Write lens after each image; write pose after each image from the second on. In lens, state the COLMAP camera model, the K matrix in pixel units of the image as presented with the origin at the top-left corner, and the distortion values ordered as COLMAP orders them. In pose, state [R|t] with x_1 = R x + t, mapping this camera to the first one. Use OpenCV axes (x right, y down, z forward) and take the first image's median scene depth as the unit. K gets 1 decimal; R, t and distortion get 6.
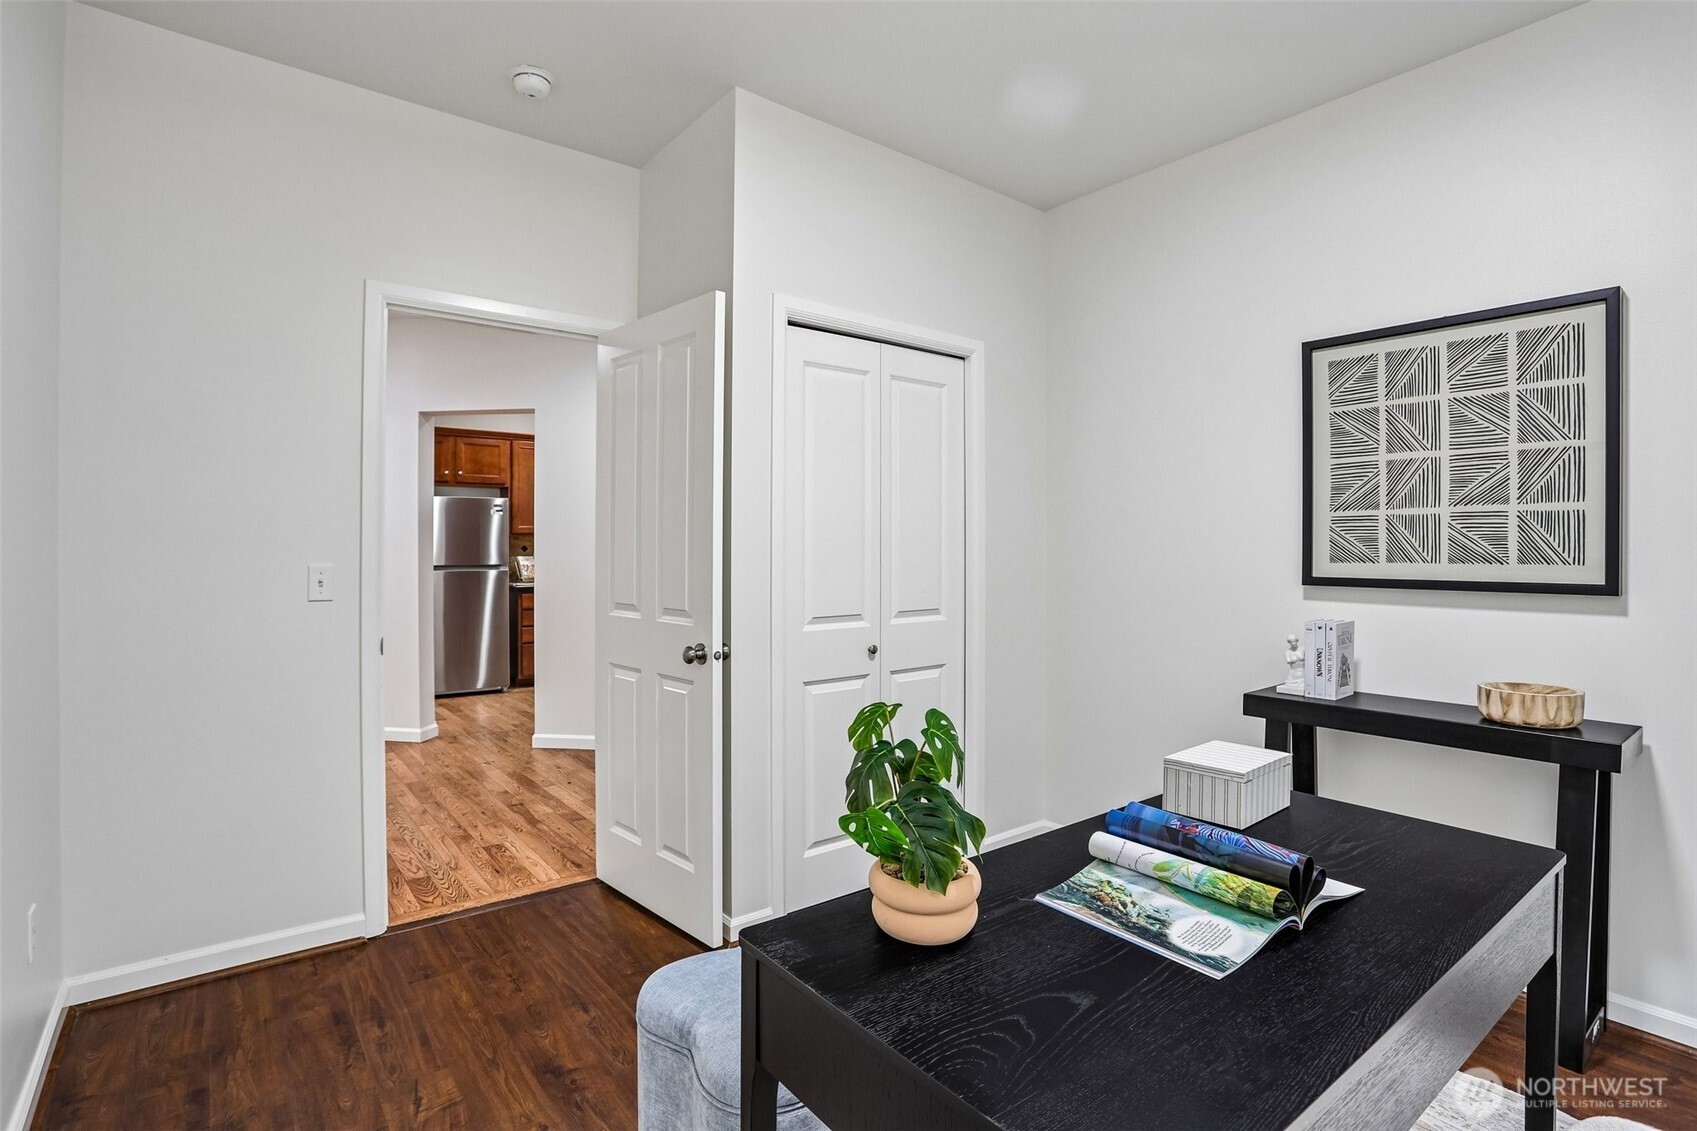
lens RADIAL K [[850.8, 0, 853.5], [0, 850.8, 550.6], [0, 0, 1]] dist [-0.033087, 0.010868]
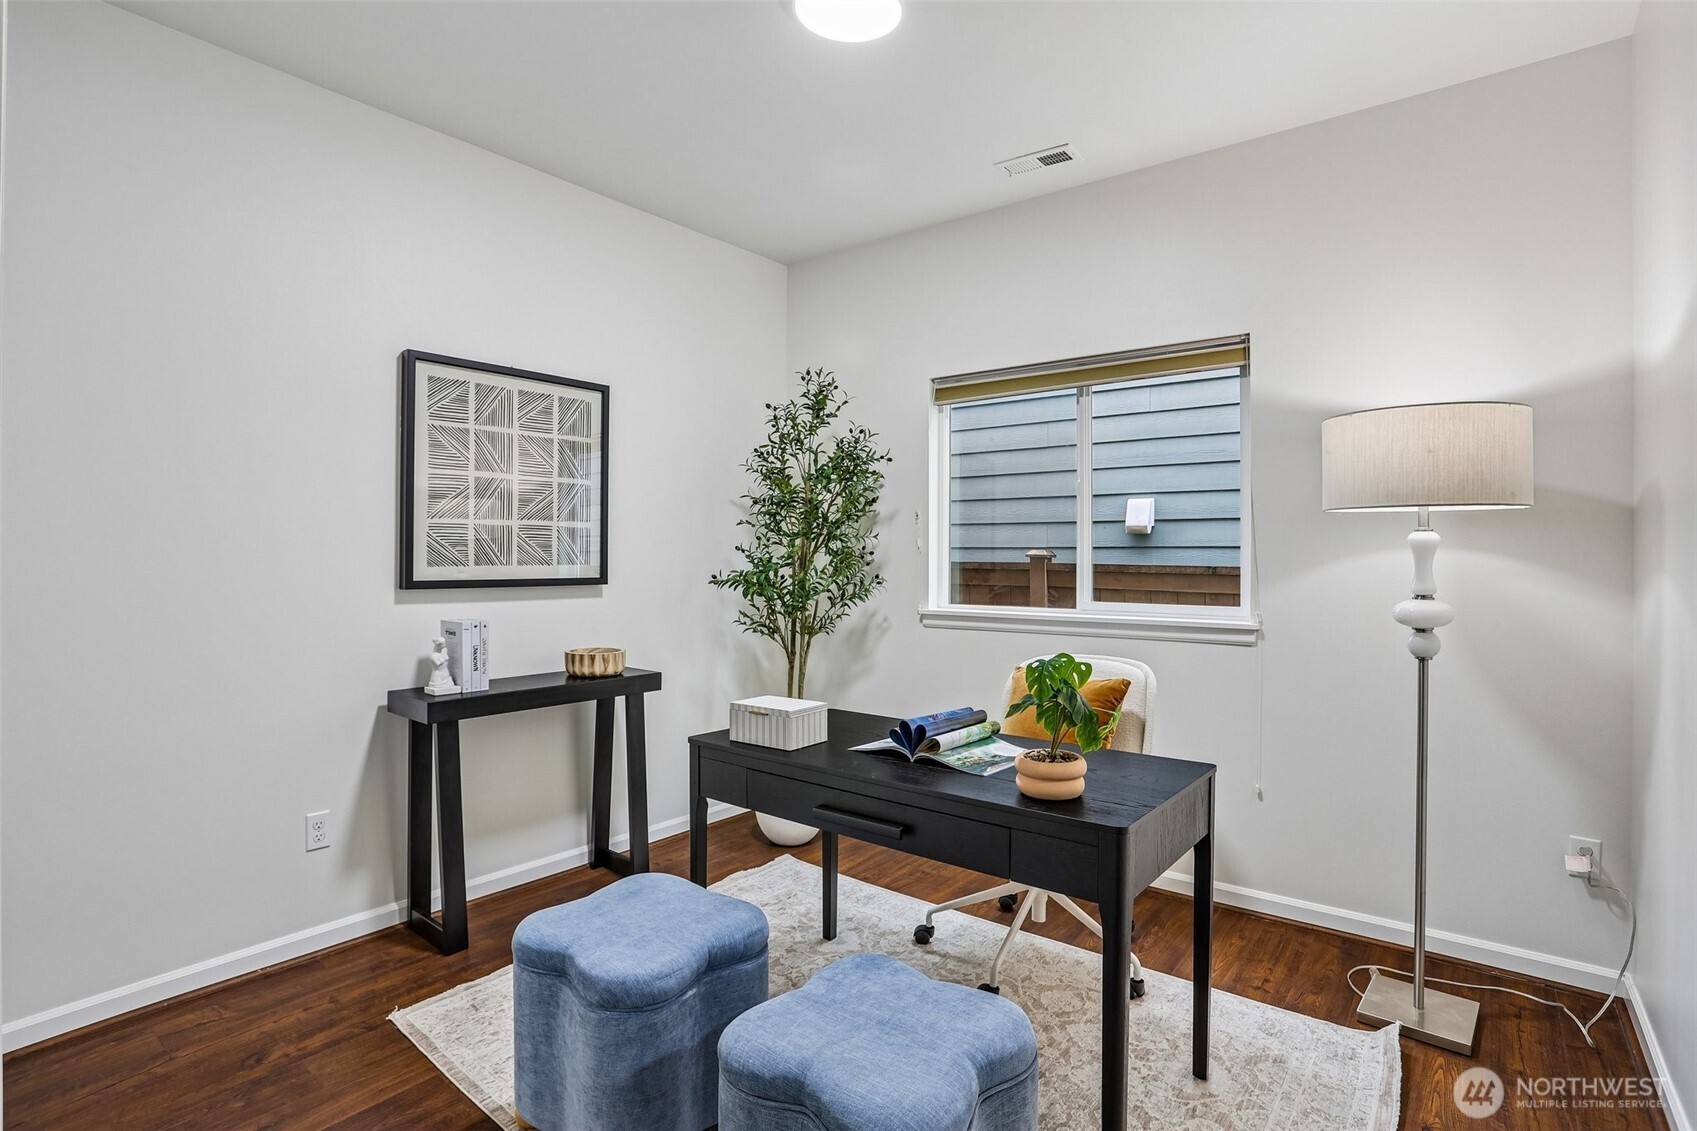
lens RADIAL K [[823.8, 0, 855.5], [0, 823.8, 566.6], [0, 0, 1]] dist [-0.062803, 0.017462]
pose [[-0.221924, -0.012754, 0.974981, -0.592672], [0.001511, 0.999909, 0.013424, 0.001621], [-0.975063, 0.004452, -0.221884, 0.774789]]
